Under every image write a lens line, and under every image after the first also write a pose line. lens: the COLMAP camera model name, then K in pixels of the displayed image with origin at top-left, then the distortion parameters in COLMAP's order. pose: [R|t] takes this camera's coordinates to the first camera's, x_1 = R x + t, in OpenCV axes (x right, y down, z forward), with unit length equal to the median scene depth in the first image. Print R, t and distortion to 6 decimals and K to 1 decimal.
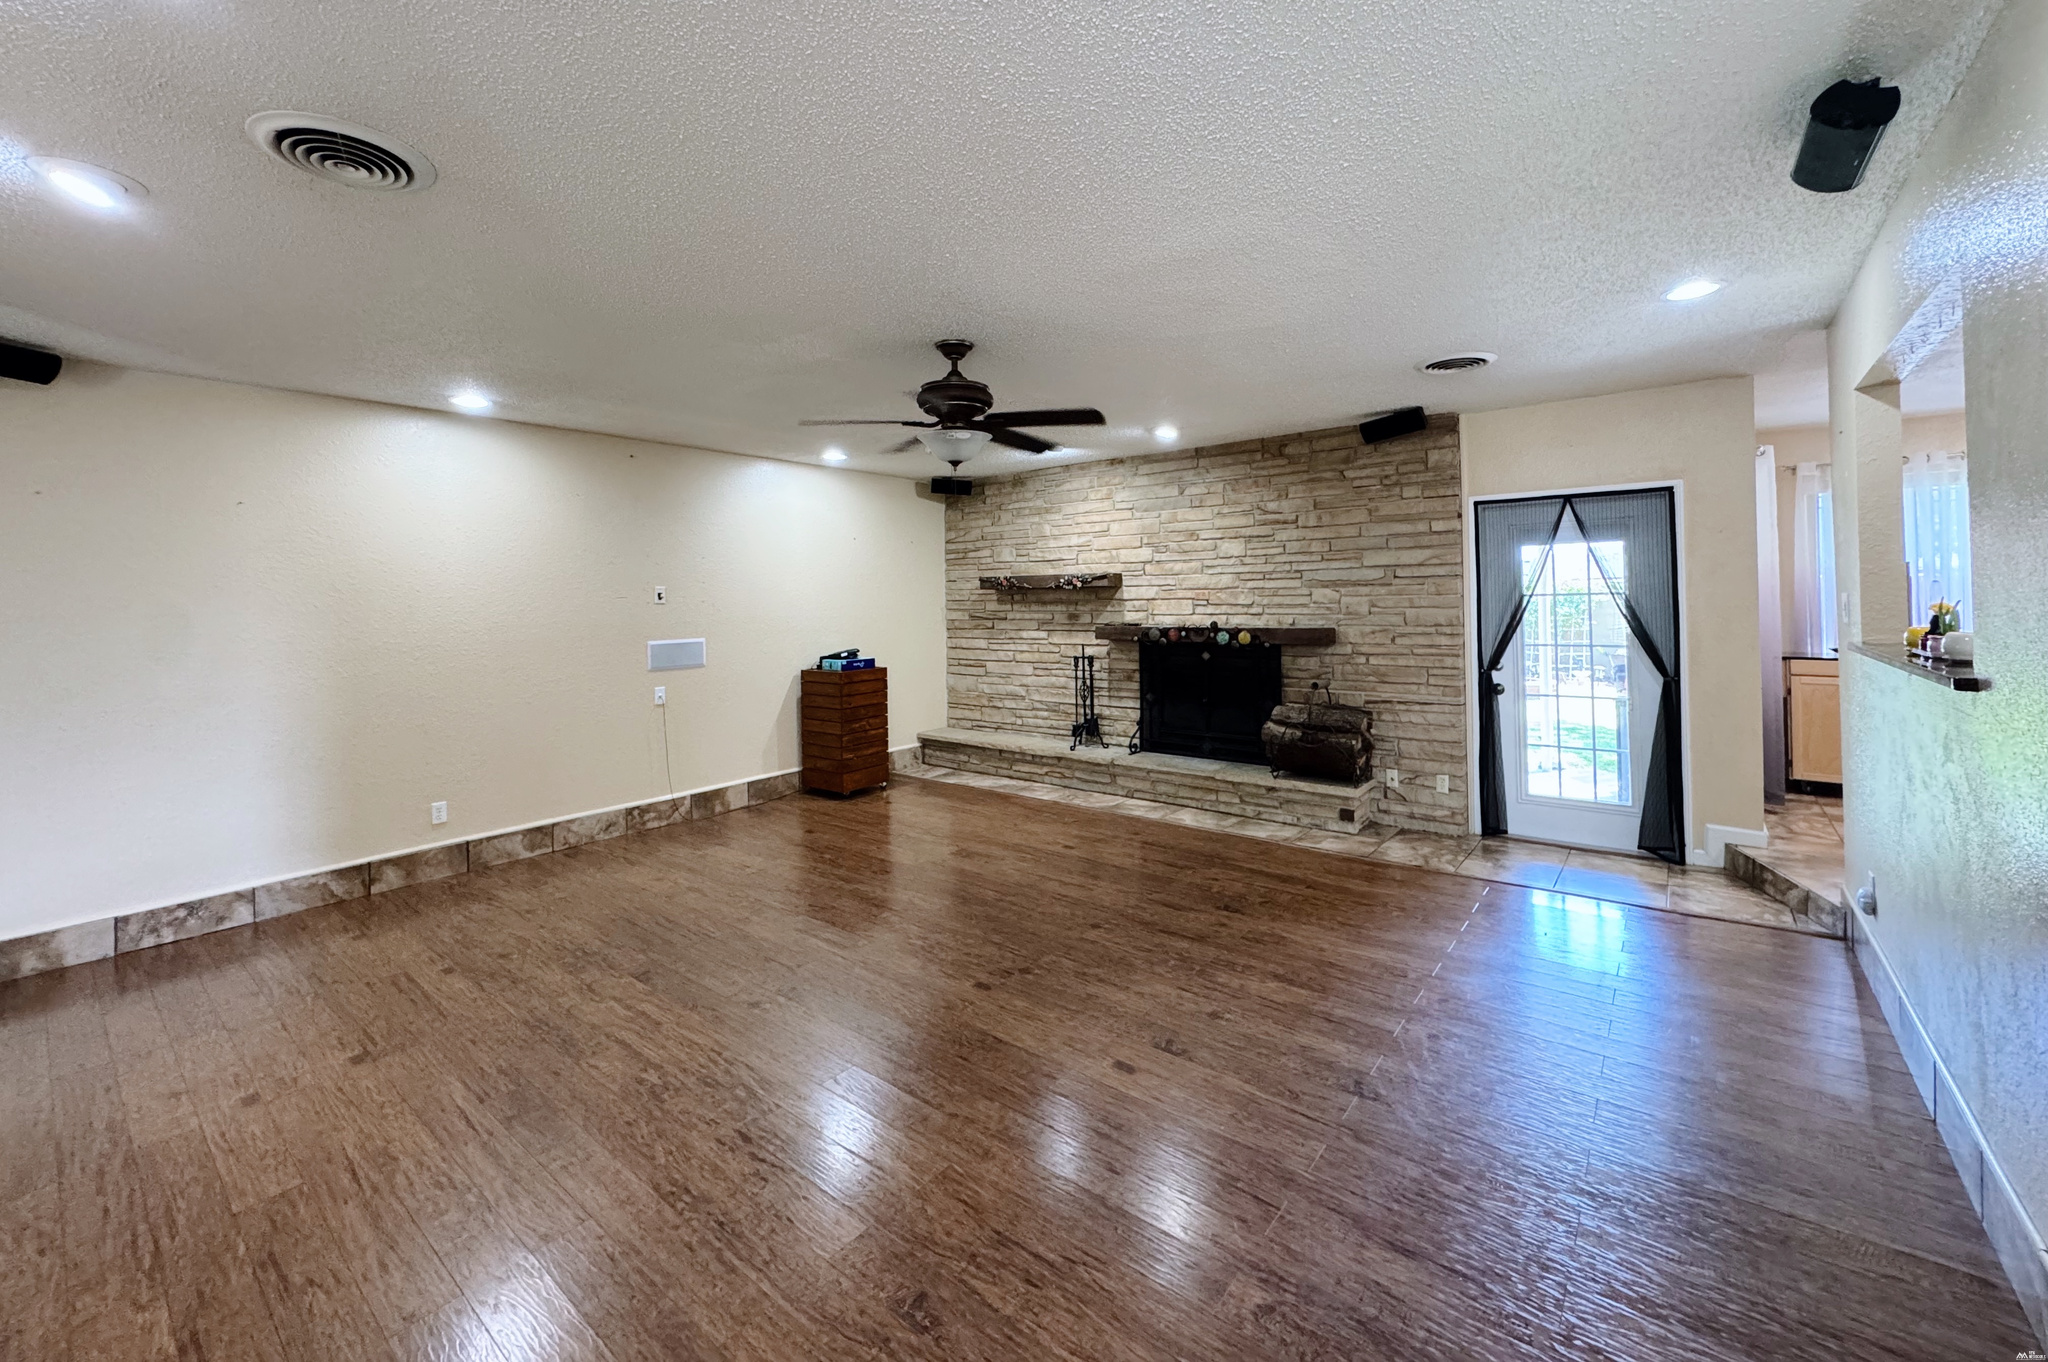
lens RADIAL K [[819.1, 0, 1025.8], [0, 819.1, 633.0], [0, 0, 1]] dist [-0.004025, -0.000081]
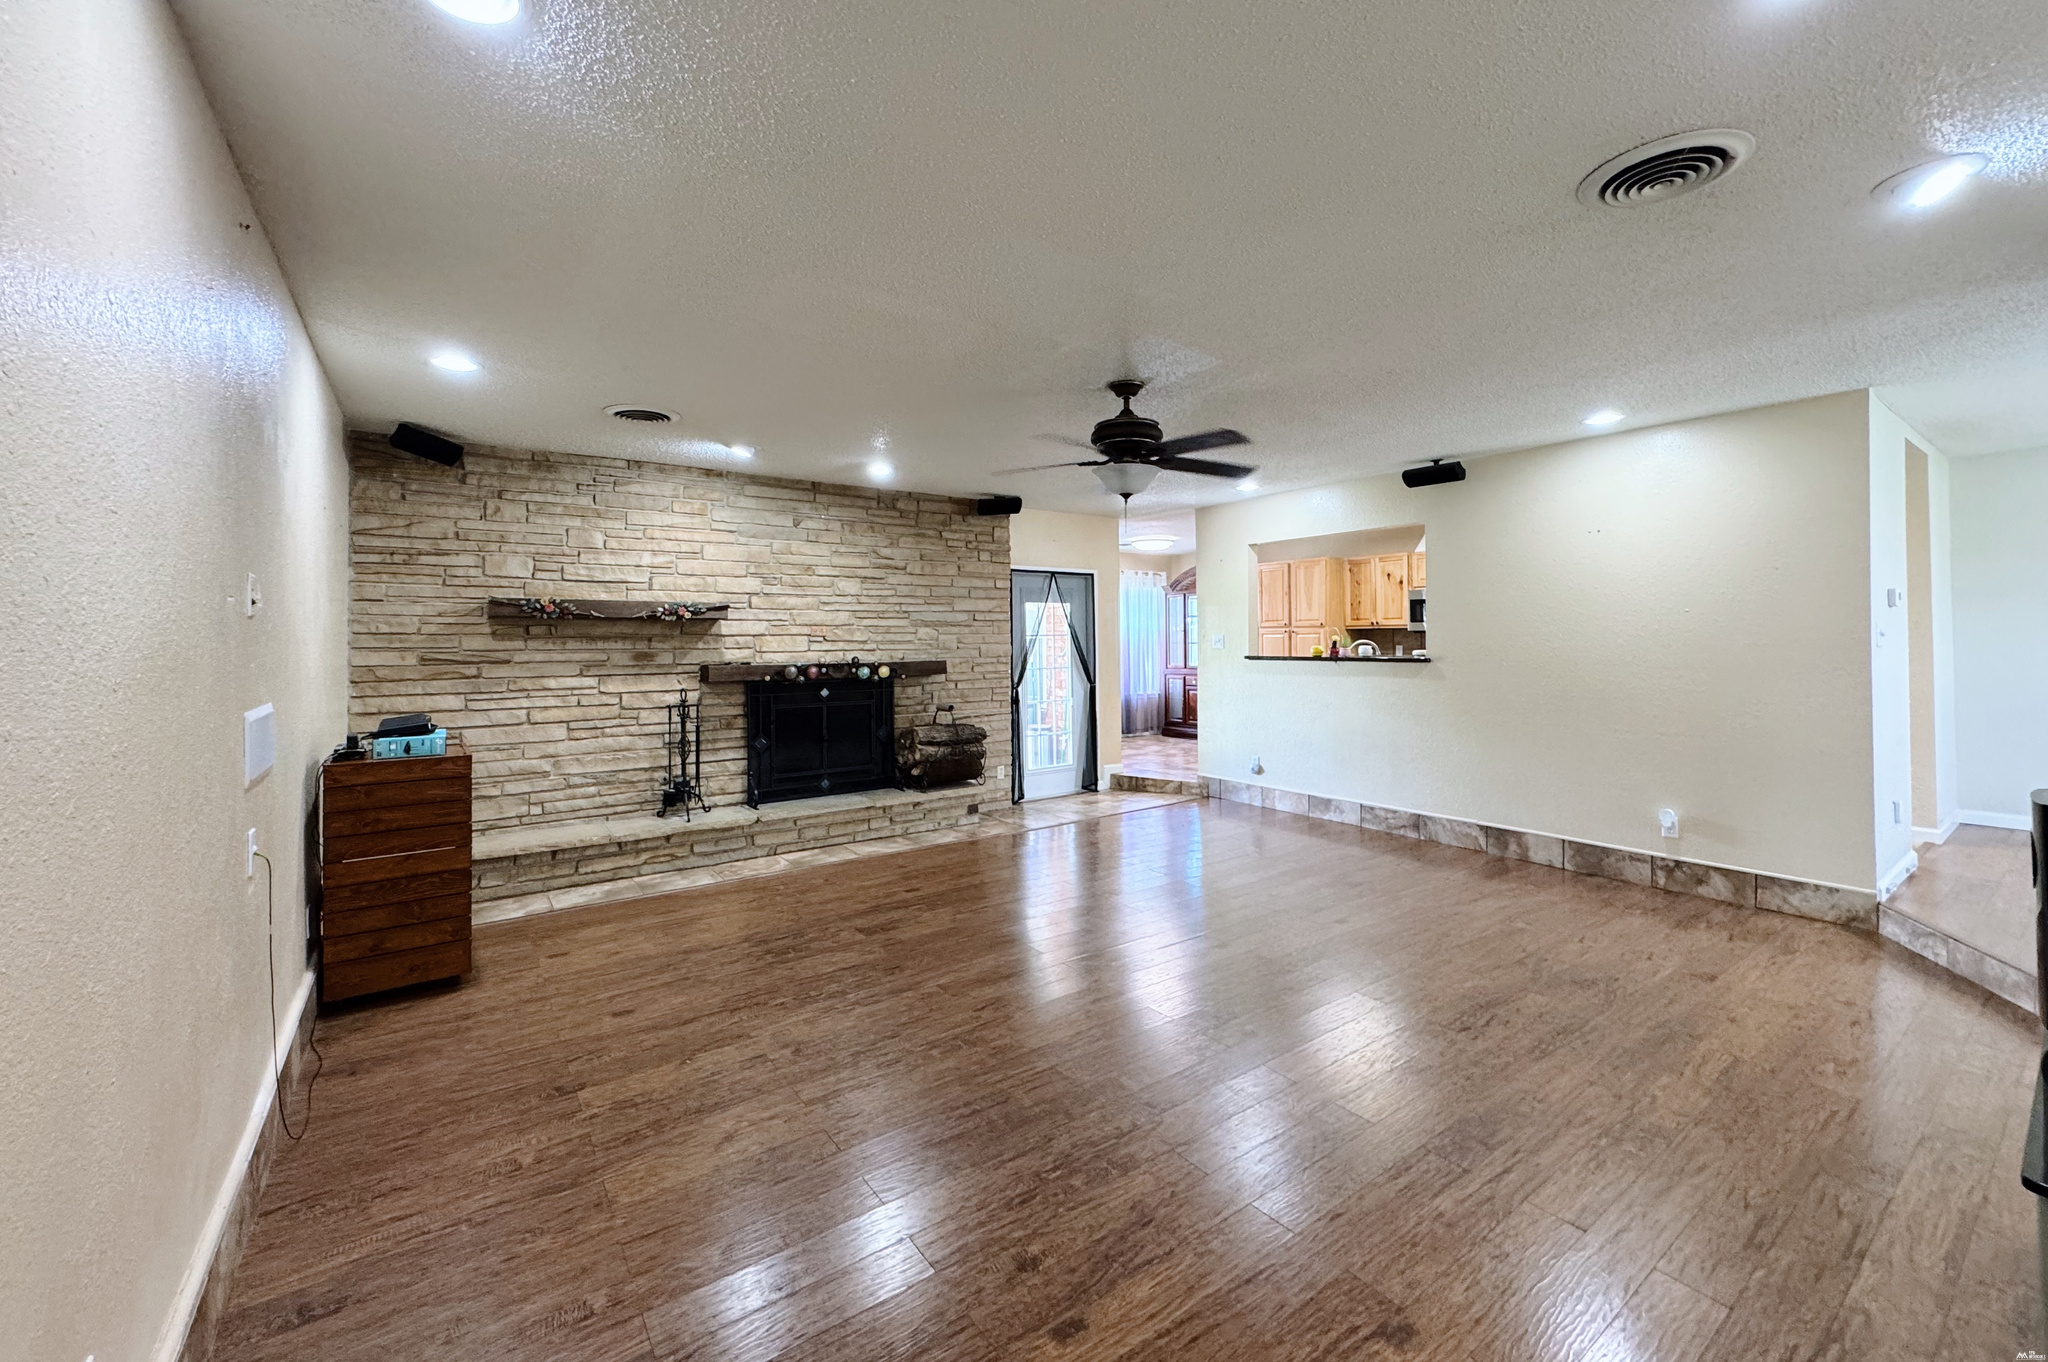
lens RADIAL K [[815.5, 0, 1030.6], [0, 815.5, 673.7], [0, 0, 1]] dist [-0.002879, -0.000085]
pose [[0.266168, -0.025250, 0.963596, -0.653604], [0.043344, 0.998959, 0.014204, 0.001672], [-0.962952, 0.037985, 0.266985, 0.482126]]
